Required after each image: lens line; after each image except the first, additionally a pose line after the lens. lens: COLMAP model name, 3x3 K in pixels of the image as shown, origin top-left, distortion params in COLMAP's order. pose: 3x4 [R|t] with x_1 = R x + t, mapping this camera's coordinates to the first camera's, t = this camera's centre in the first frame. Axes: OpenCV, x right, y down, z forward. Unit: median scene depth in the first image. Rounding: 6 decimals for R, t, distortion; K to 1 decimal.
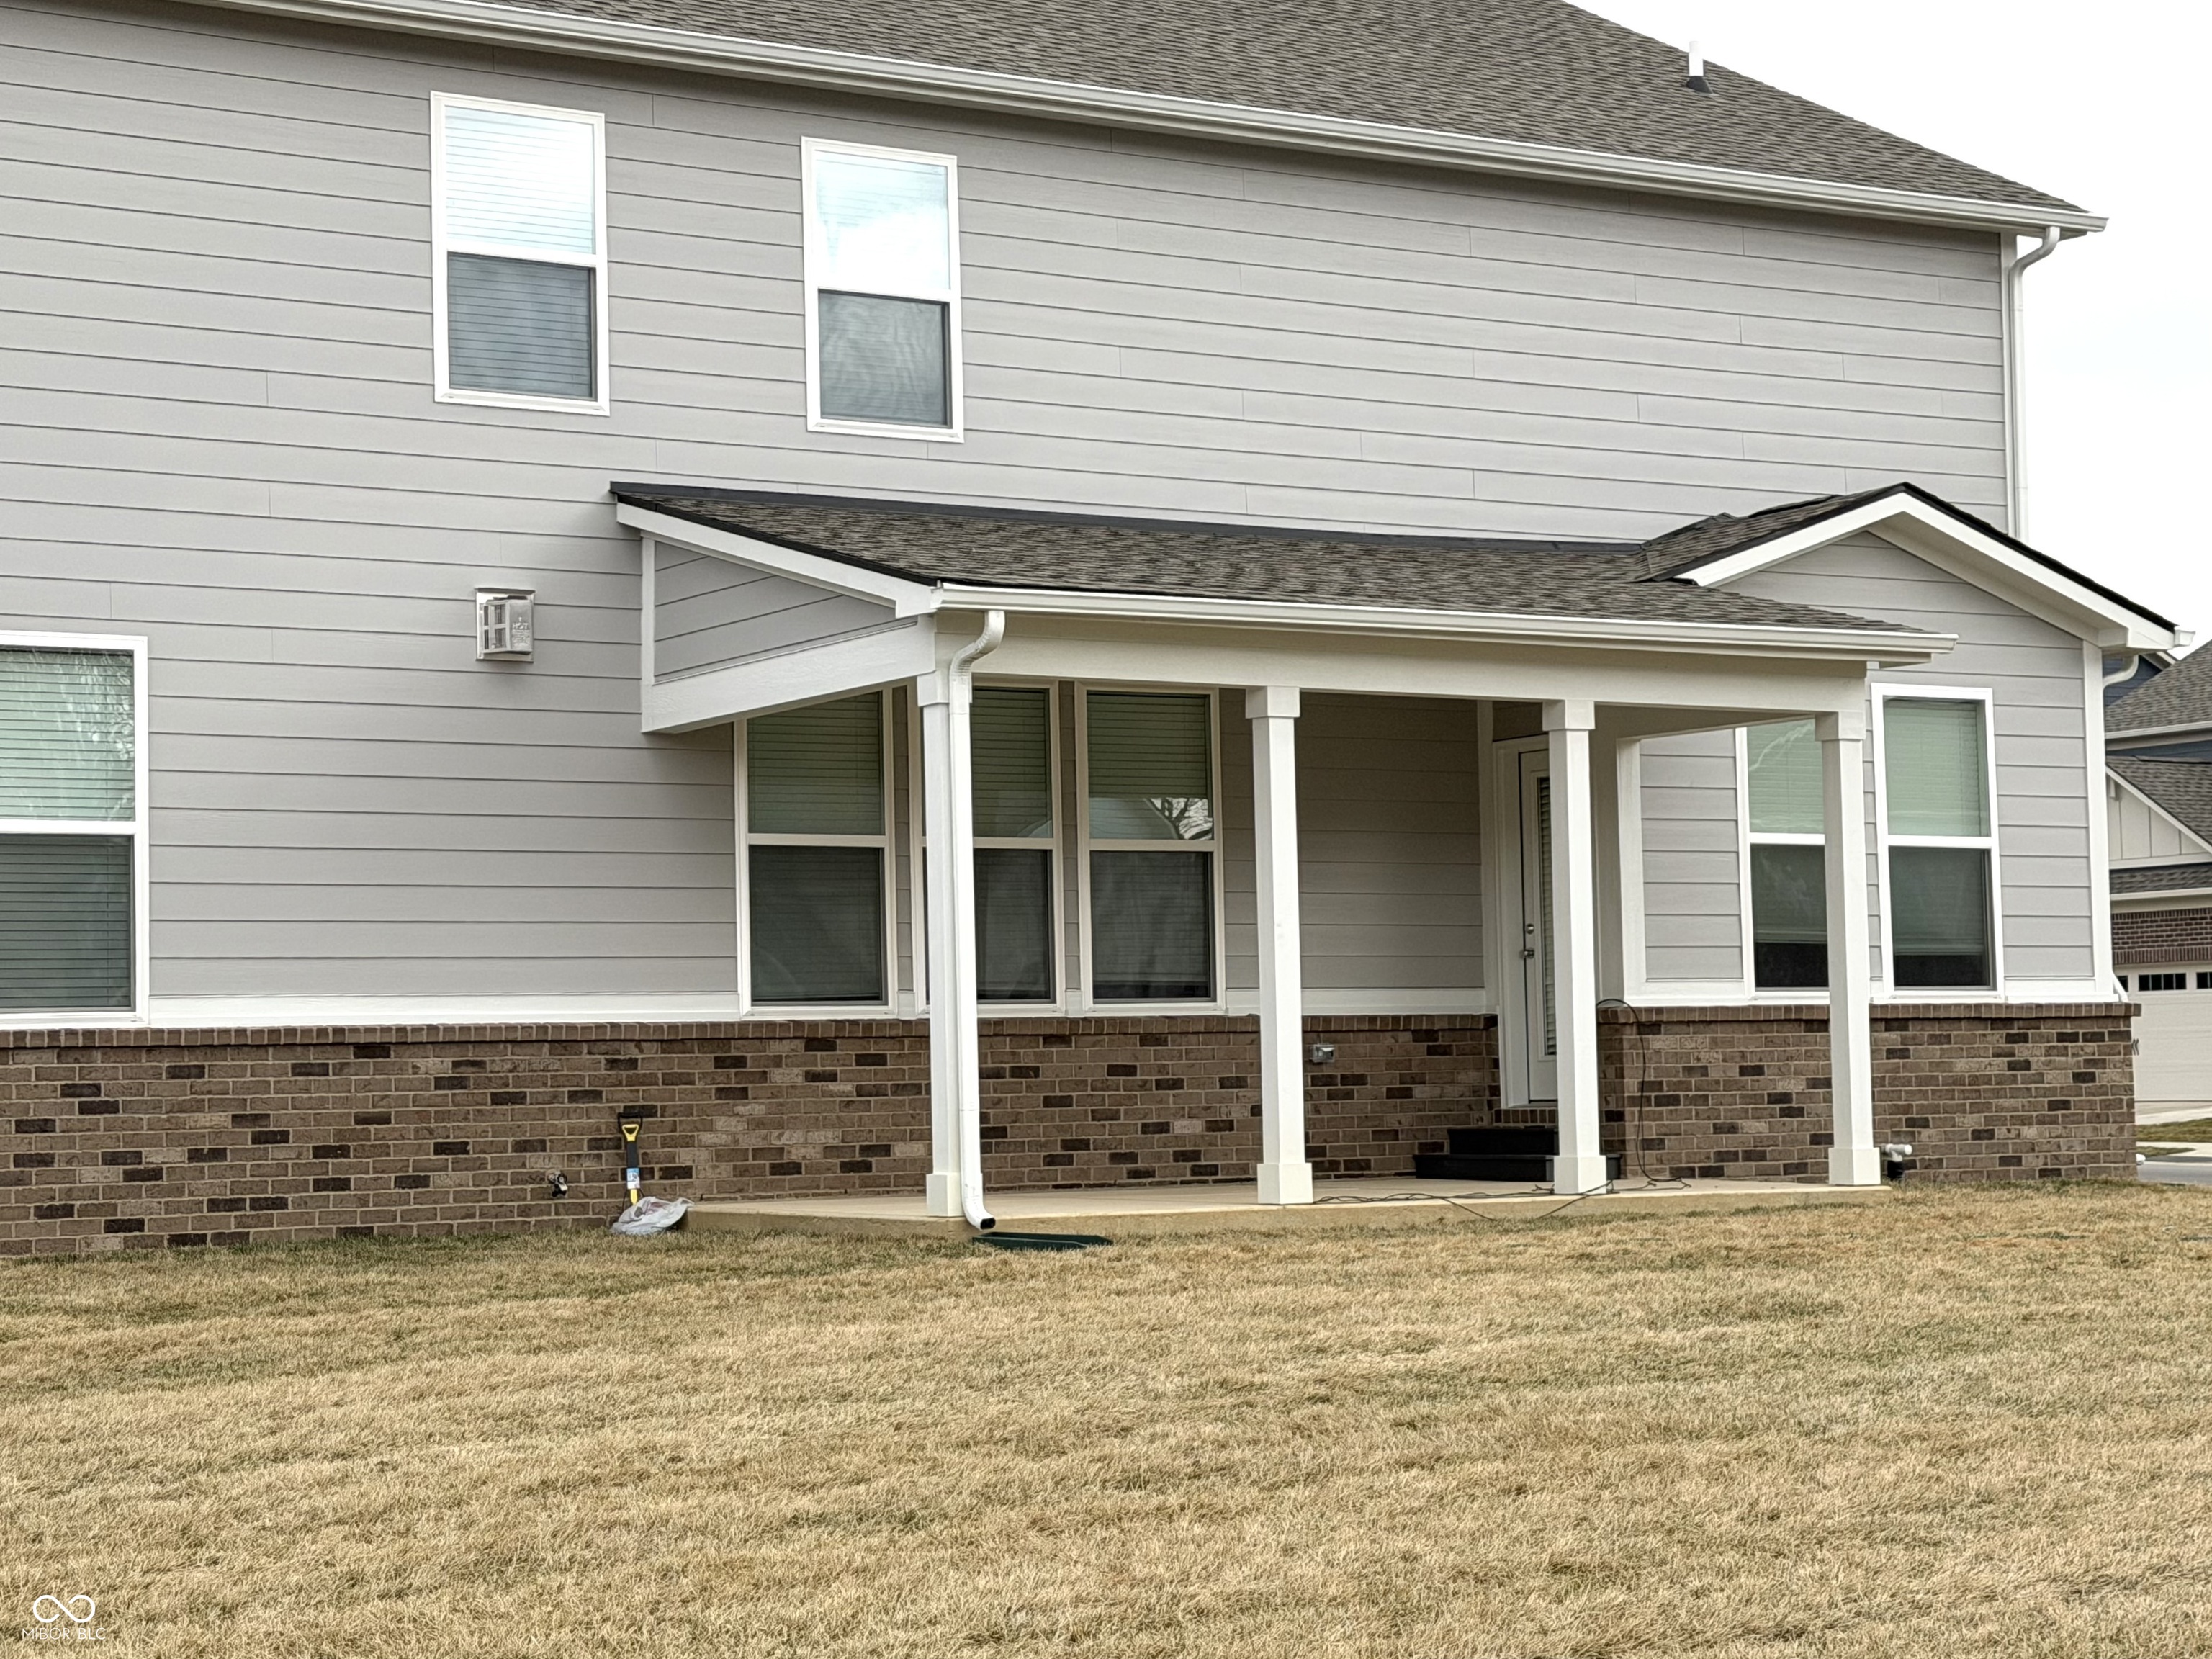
lens RADIAL K [[3826.1, 0, 1105.8], [0, 3826.1, 828.6], [0, 0, 1]] dist [0.062070, 0.000000]
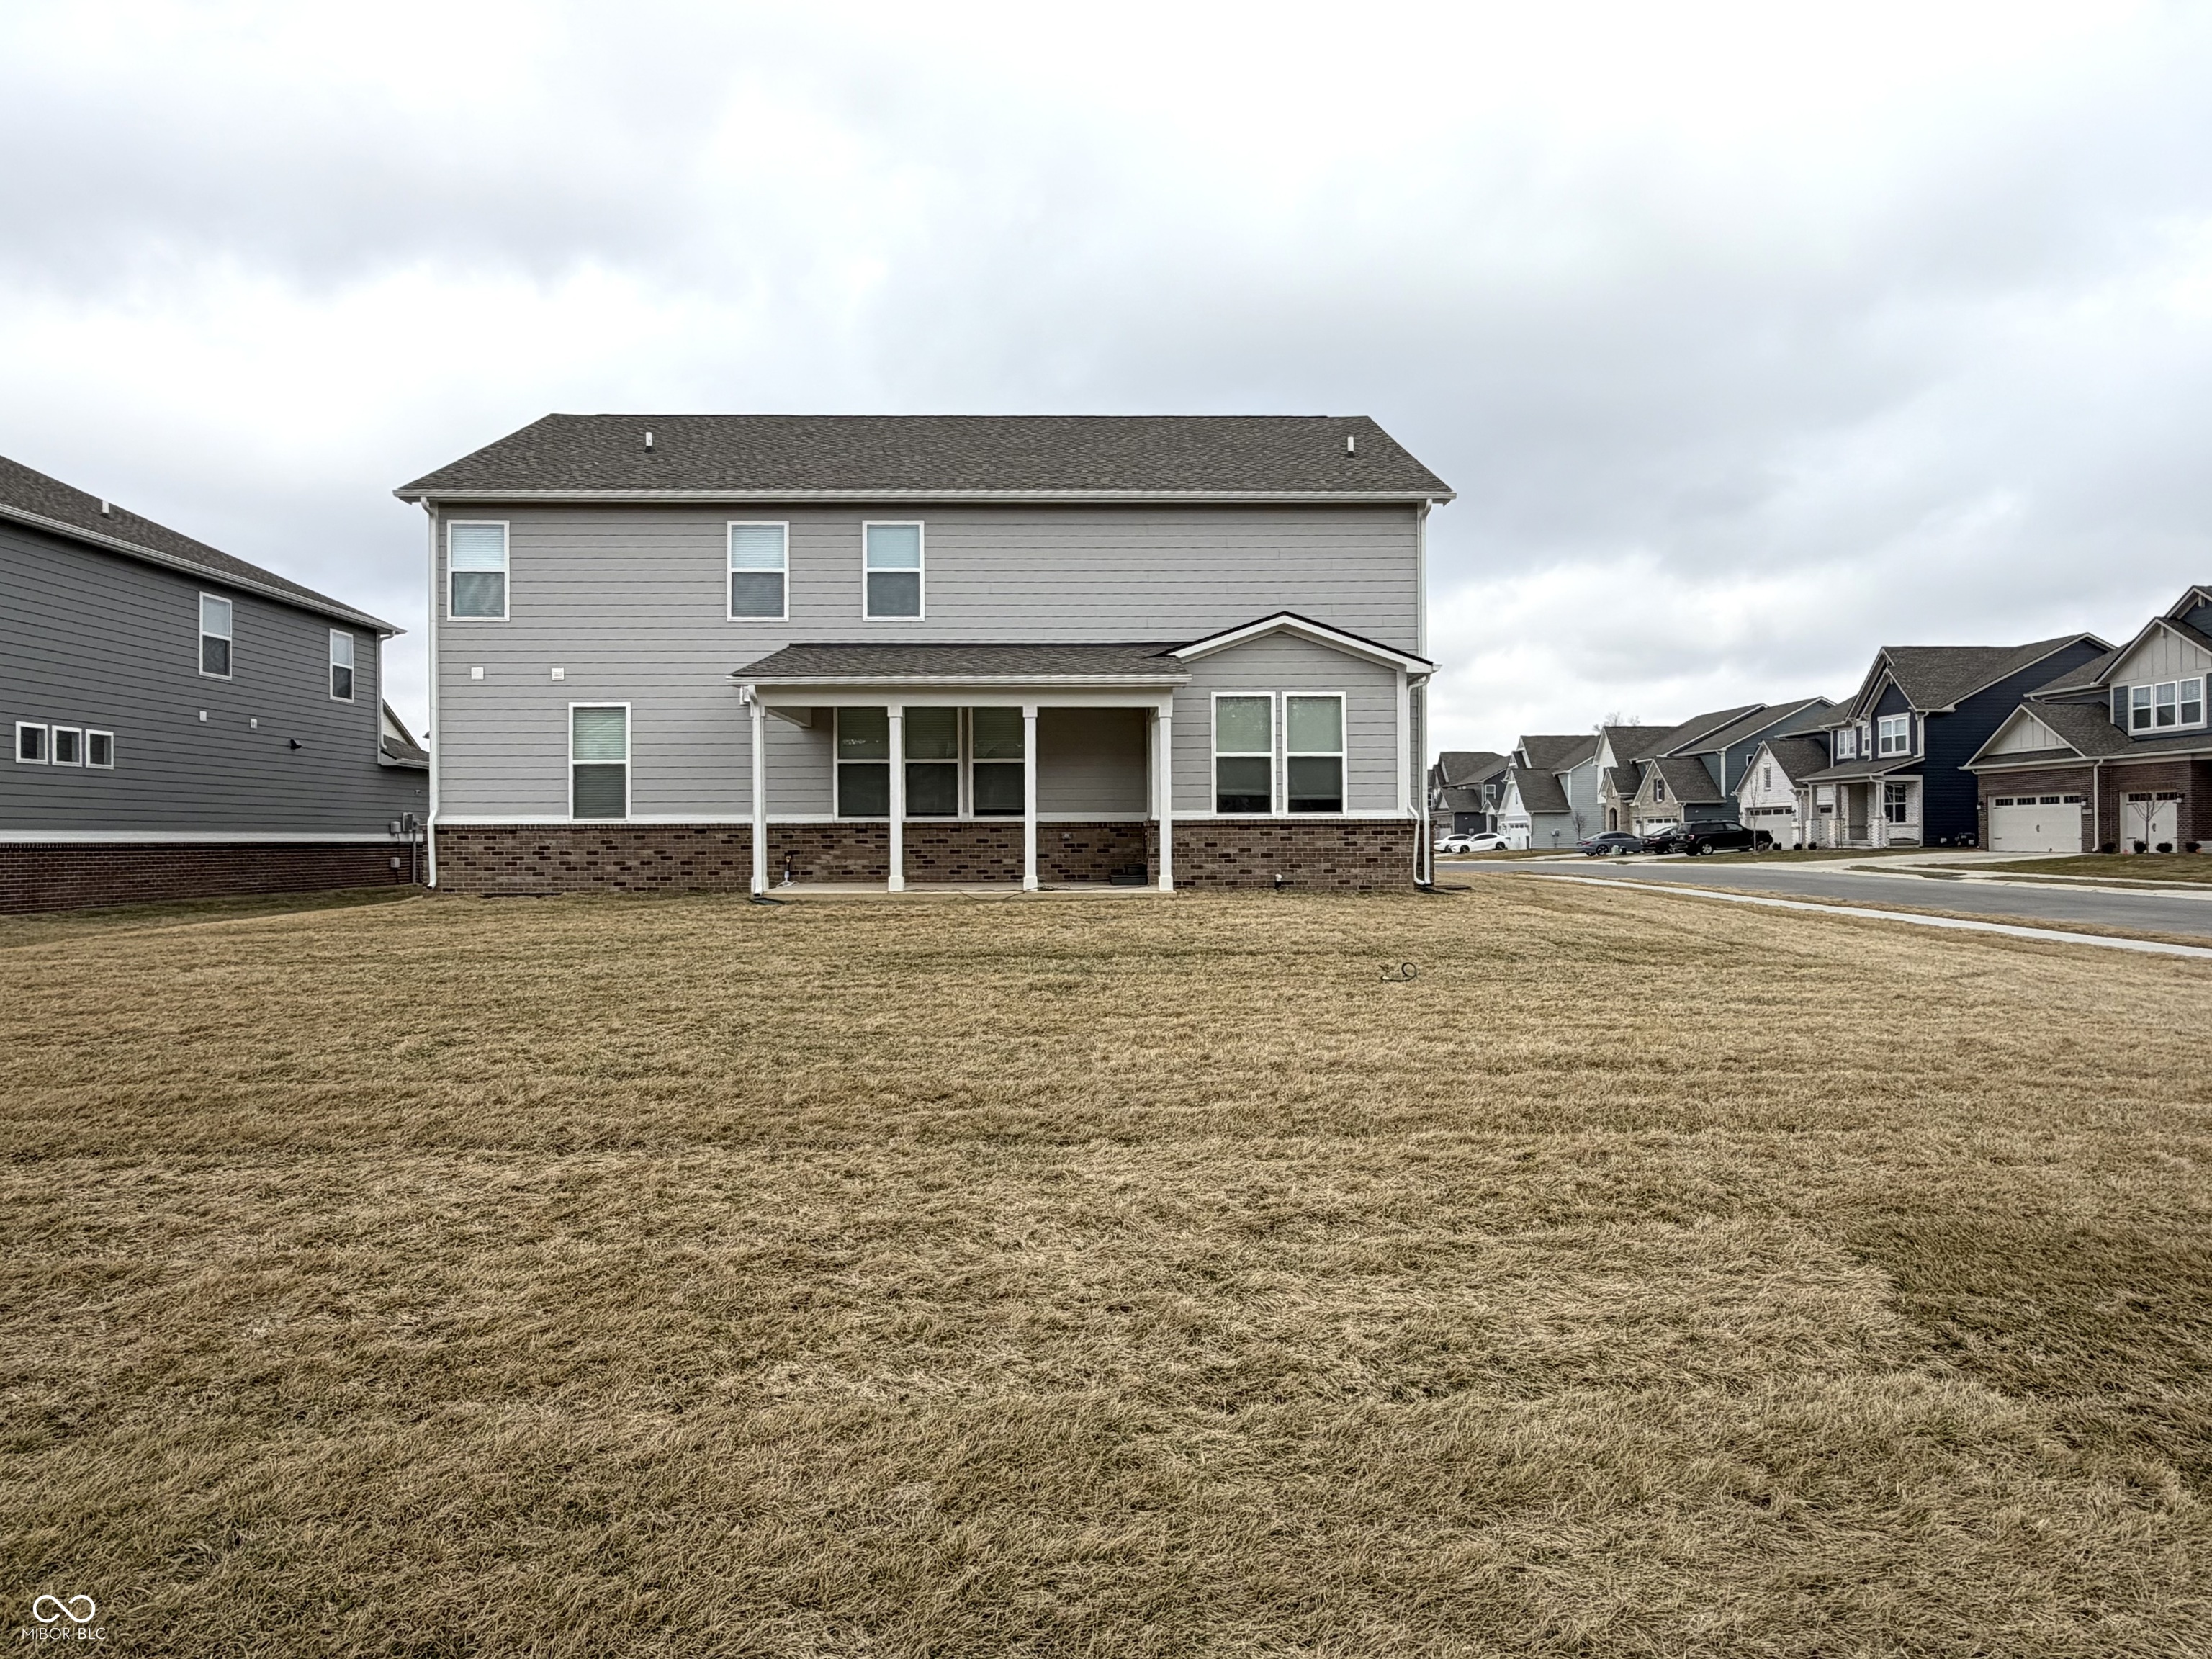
lens RADIAL K [[1222.2, 0, 1102.4], [0, 1222.2, 832.7], [0, 0, 1]] dist [0.000705, -0.000030]
pose [[0.874997, 0.013381, -0.483943, 0.519212], [0.018453, 0.997970, 0.060957, 0.003587], [0.483776, -0.062268, 0.872974, 0.254078]]
